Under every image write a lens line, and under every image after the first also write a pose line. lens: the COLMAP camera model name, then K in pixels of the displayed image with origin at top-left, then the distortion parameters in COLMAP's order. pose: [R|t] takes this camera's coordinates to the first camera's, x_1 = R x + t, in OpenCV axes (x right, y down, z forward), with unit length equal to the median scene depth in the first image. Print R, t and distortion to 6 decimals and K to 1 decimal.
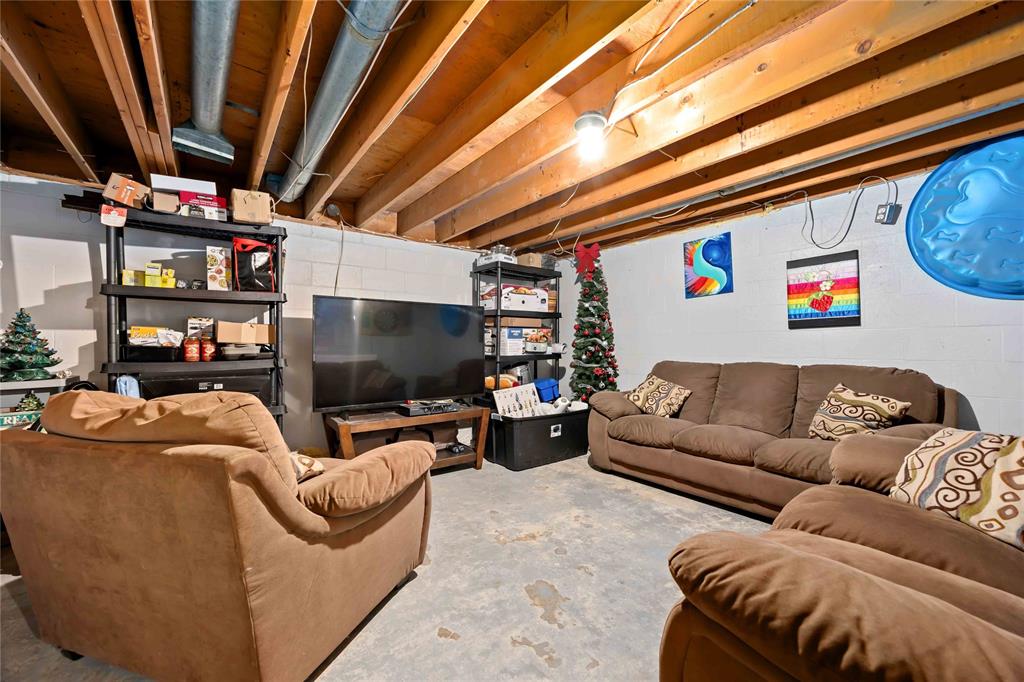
lens RADIAL K [[392.4, 0, 512.2], [0, 392.4, 342.5], [0, 0, 1]] dist [-0.000691, -0.000138]
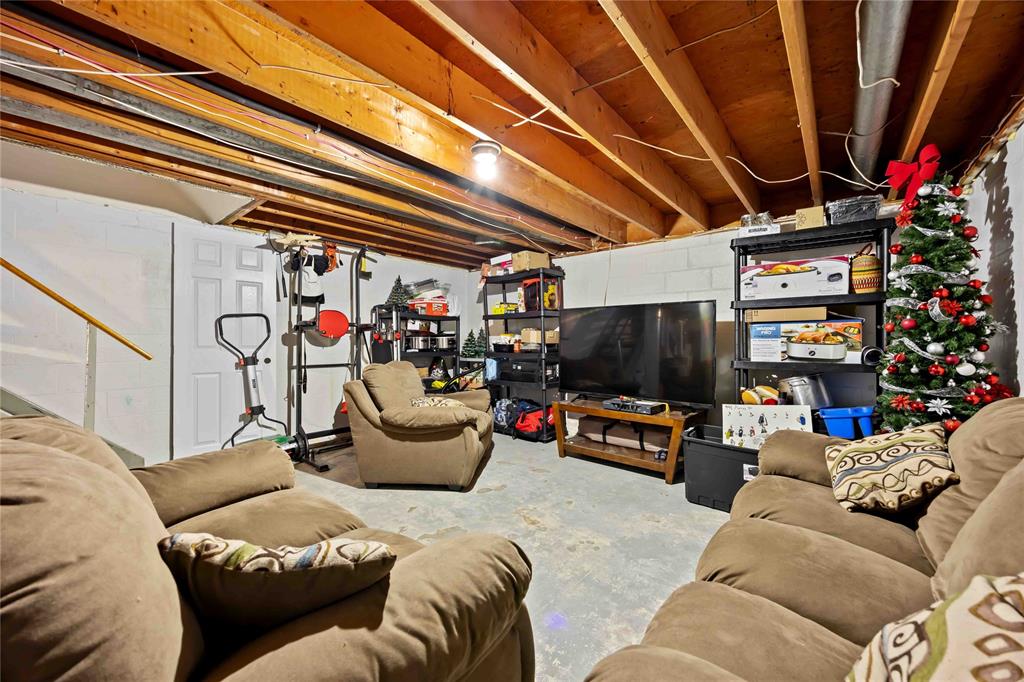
lens RADIAL K [[392.4, 0, 517.6], [0, 392.4, 340.0], [0, 0, 1]] dist [-0.000691, -0.000138]
pose [[0.210505, 0.005450, -0.977578, 0.908825], [0.005608, 0.999961, 0.006782, -0.020994], [0.977577, -0.006910, 0.210466, 0.593366]]
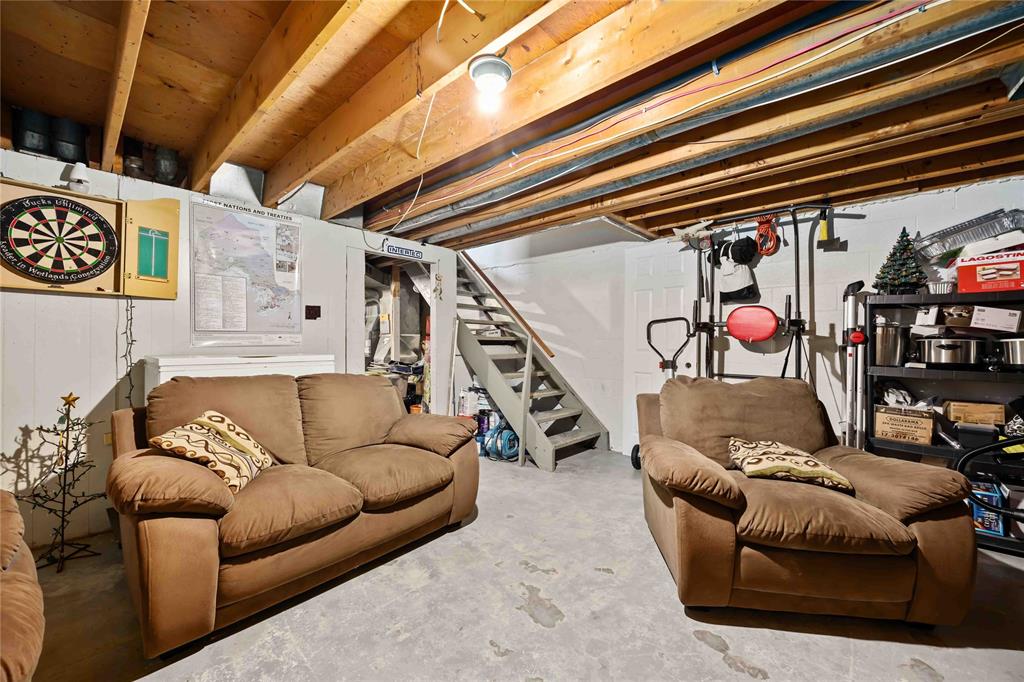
lens RADIAL K [[392.4, 0, 511.1], [0, 392.4, 342.7], [0, 0, 1]] dist [-0.000691, -0.000138]
pose [[-0.985496, 0.001505, -0.169693, 0.202666], [0.002665, 0.999975, -0.006607, -0.013548], [0.169679, -0.006963, -0.985475, 1.225219]]
